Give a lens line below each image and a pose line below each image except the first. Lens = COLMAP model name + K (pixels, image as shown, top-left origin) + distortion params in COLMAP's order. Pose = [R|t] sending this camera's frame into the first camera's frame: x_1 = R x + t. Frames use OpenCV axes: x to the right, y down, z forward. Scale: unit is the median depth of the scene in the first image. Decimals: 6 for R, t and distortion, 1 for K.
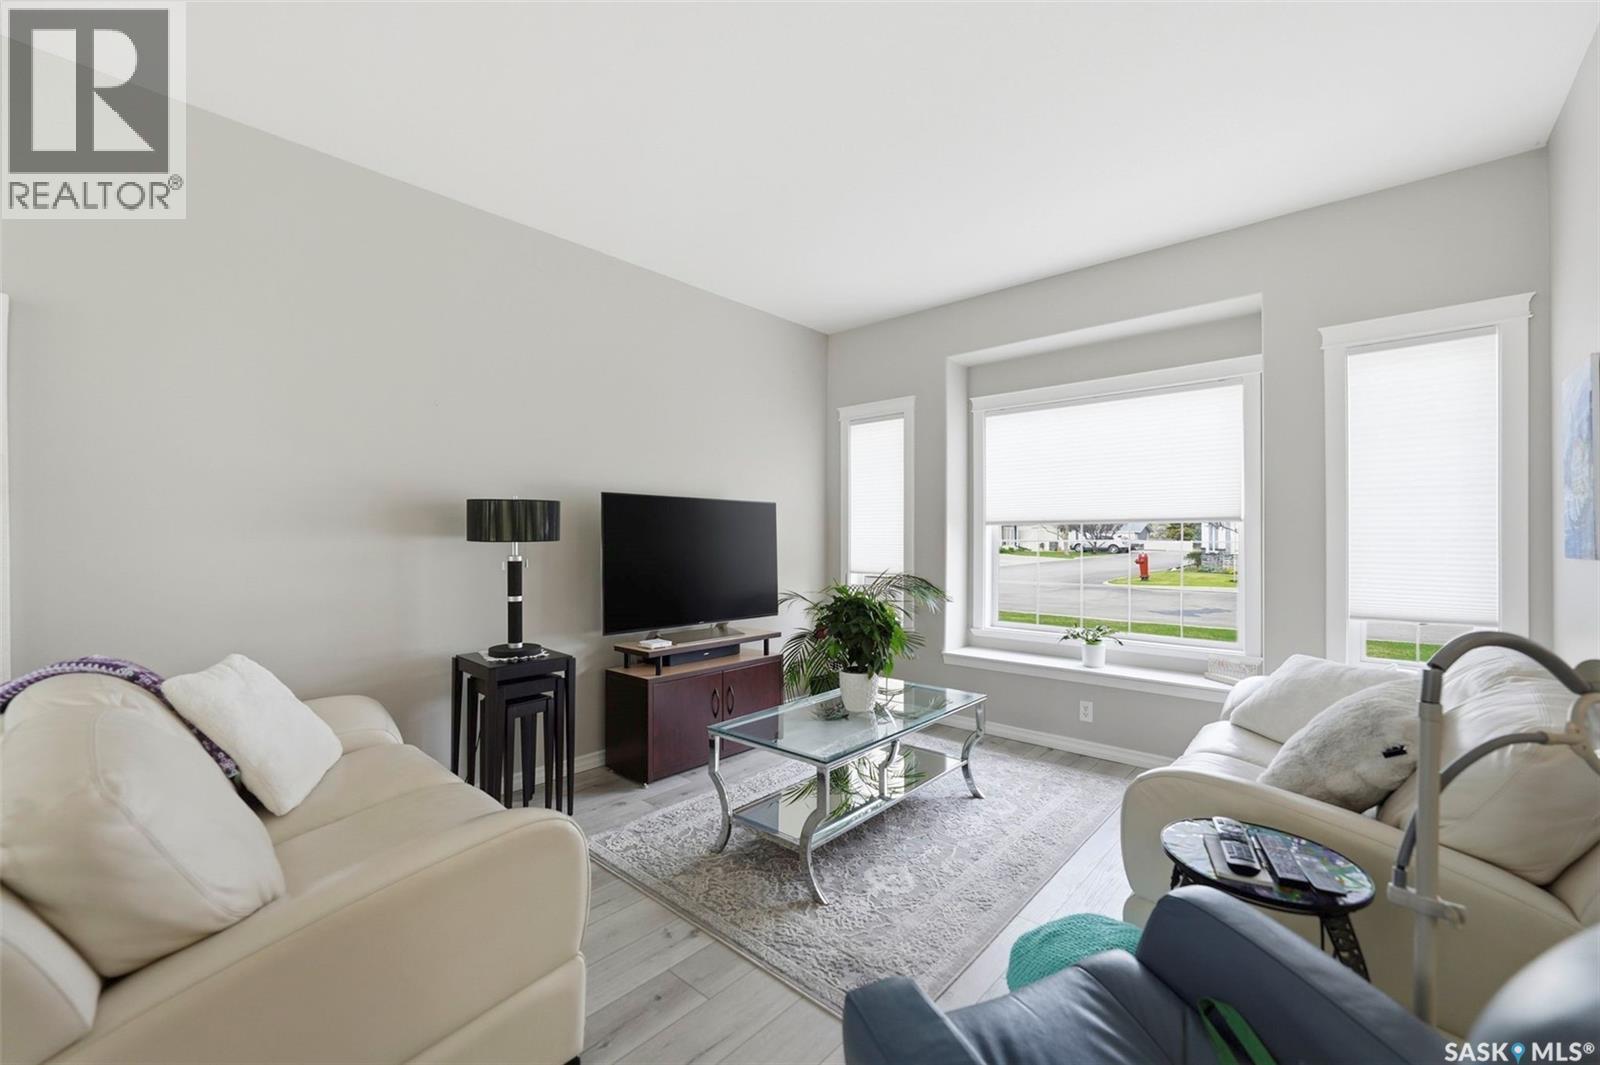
lens RADIAL K [[646.4, 0, 800.0], [0, 646.4, 532.5], [0, 0, 1]] dist [-0.013458, 0.000081]
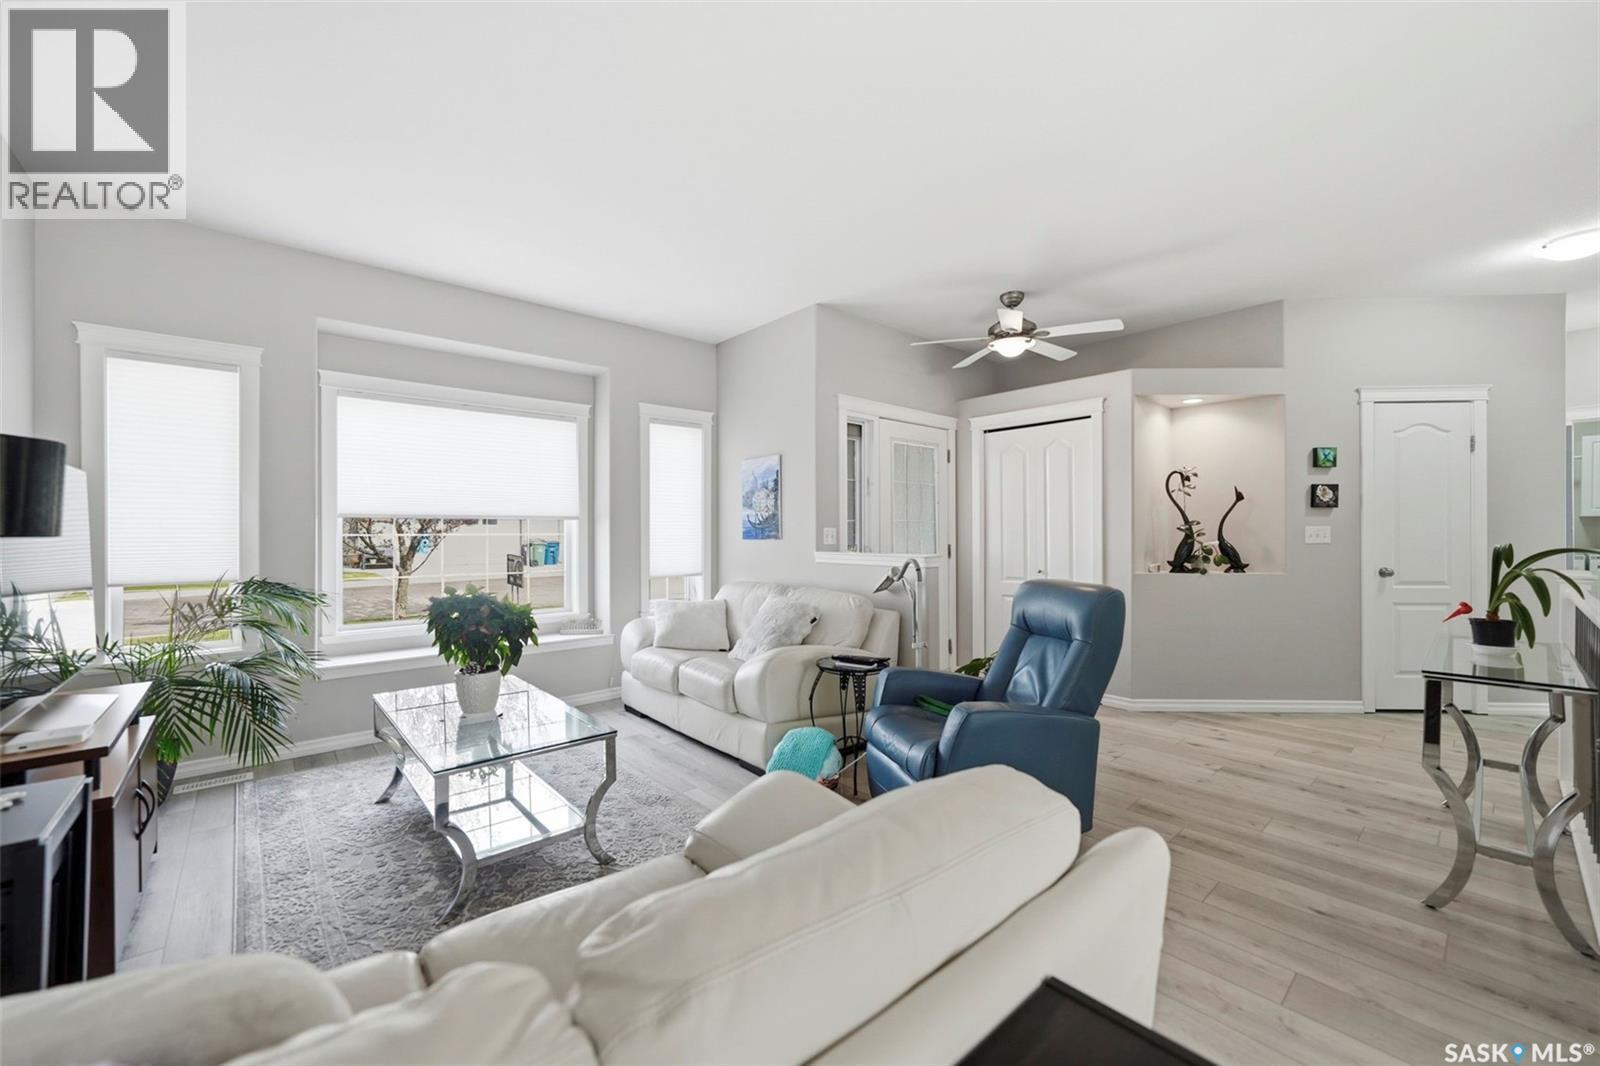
lens RADIAL K [[629.4, 0, 800.0], [0, 629.4, 533.0], [0, 0, 1]] dist [-0.000158, -0.000021]
pose [[0.120752, 0.000155, 0.992683, -0.473073], [-0.000794, 1.000000, -0.000059, 0.003123], [-0.992682, -0.000781, 0.120752, 0.287186]]
